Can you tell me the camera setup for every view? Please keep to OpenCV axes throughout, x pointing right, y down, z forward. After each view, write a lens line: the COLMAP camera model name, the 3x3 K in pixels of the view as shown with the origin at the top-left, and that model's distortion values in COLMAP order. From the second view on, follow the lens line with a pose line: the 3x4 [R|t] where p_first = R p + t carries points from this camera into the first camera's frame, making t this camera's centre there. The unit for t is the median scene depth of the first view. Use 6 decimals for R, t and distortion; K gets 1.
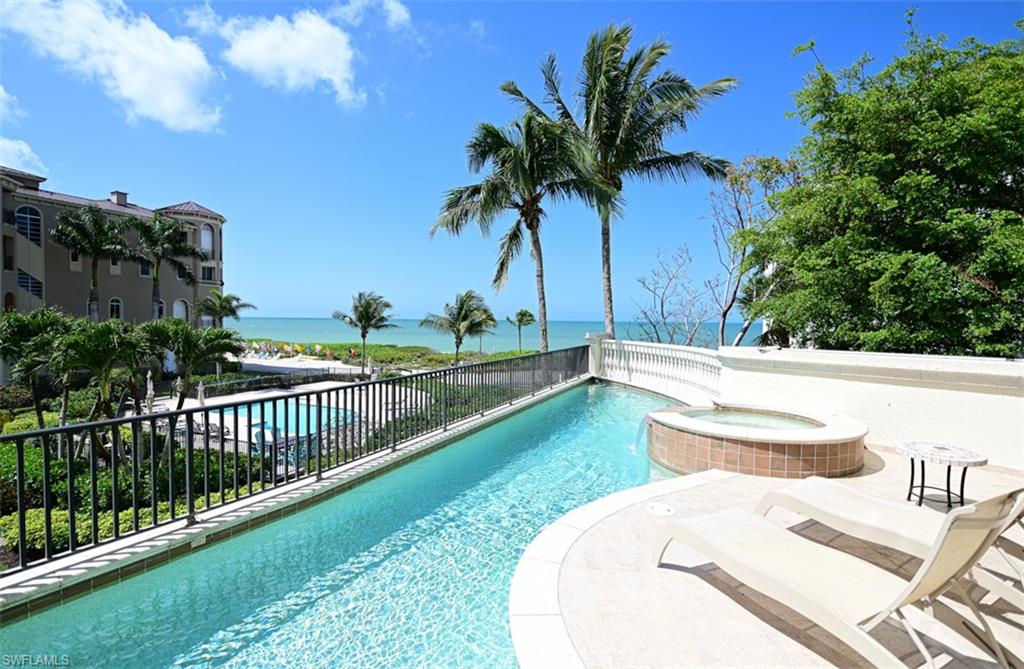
lens RADIAL K [[464.1, 0, 497.2], [0, 464.1, 328.4], [0, 0, 1]] dist [0.005395, 0.000234]
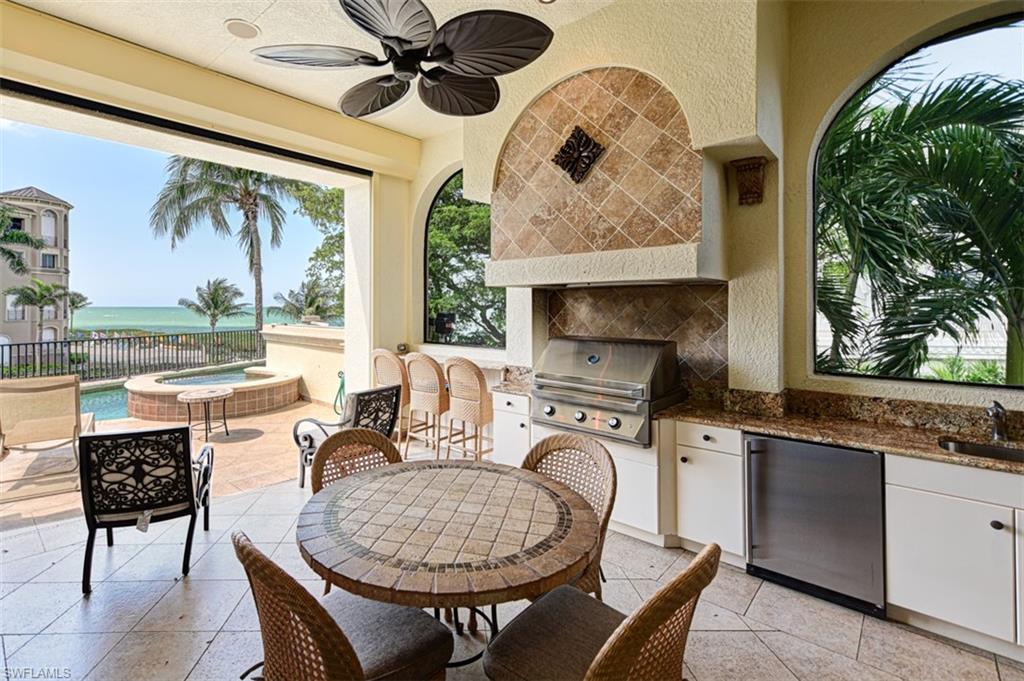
lens RADIAL K [[473.4, 0, 445.6], [0, 473.4, 303.7], [0, 0, 1]] dist [0.011165, -0.001392]
pose [[0.997304, -0.011295, 0.072504, 0.145789], [0.013108, 0.999612, -0.024566, 0.005324], [-0.072199, 0.025451, 0.997066, -0.047085]]
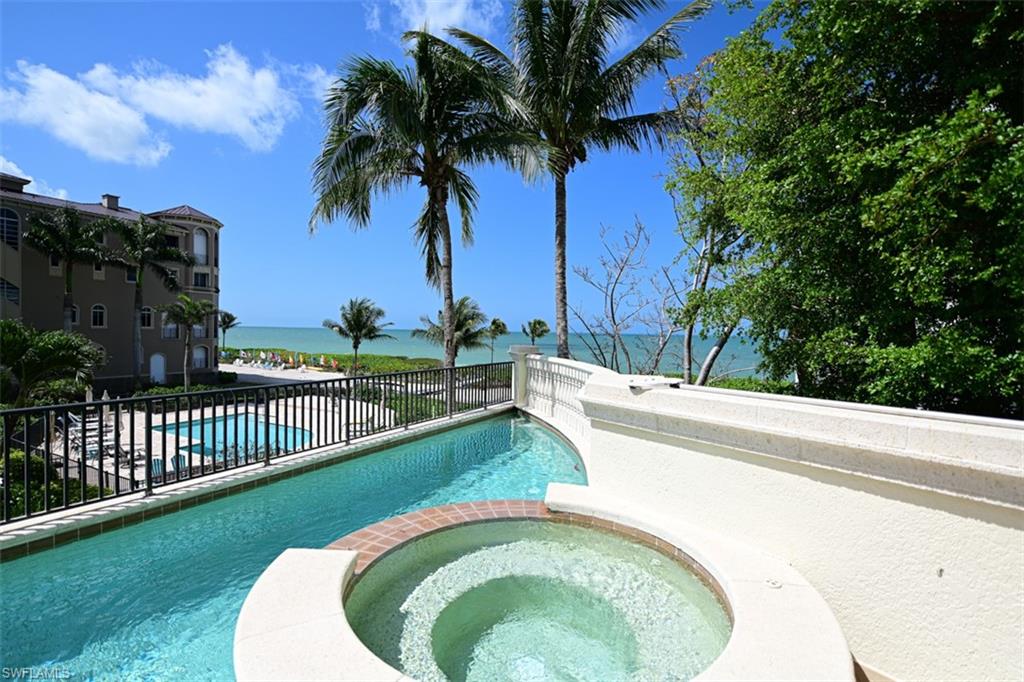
lens RADIAL K [[473.4, 0, 497.1], [0, 473.4, 338.9], [0, 0, 1]] dist [0.011165, -0.001392]
pose [[0.996985, 0.008103, -0.077174, 0.074098], [-0.008284, 0.999964, -0.002025, 0.000358], [0.077155, 0.002658, 0.997016, 0.085181]]
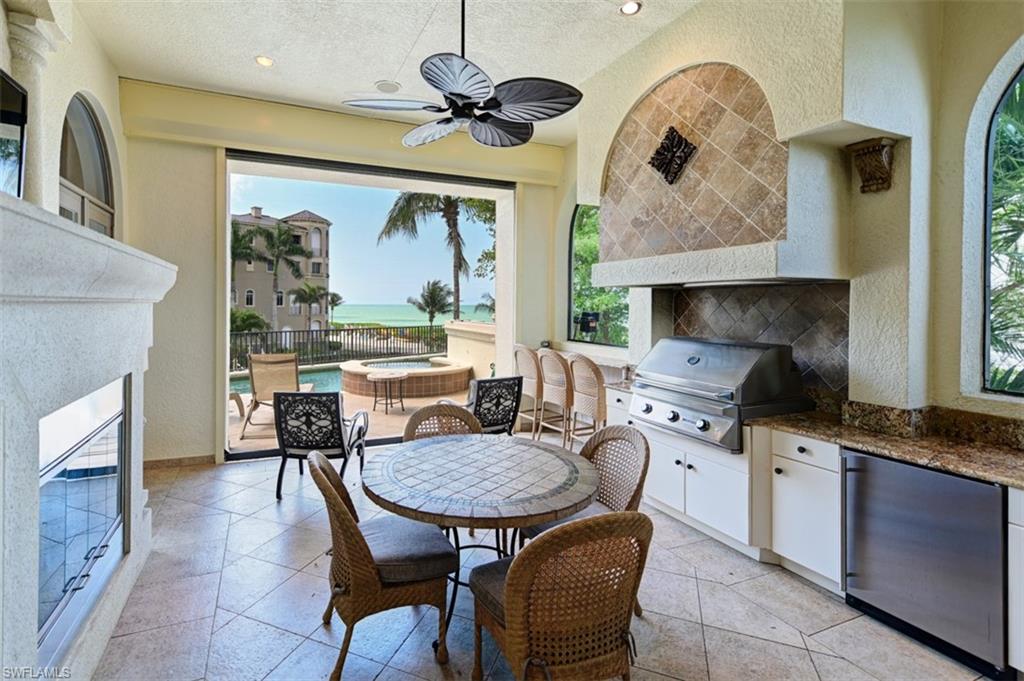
lens RADIAL K [[473.4, 0, 461.8], [0, 473.4, 304.0], [0, 0, 1]] dist [0.011165, -0.001392]
pose [[0.946130, -0.007089, -0.323709, 0.163840], [-0.000539, 0.999724, -0.023467, 0.005495], [0.323786, 0.022378, 0.945866, -0.055350]]
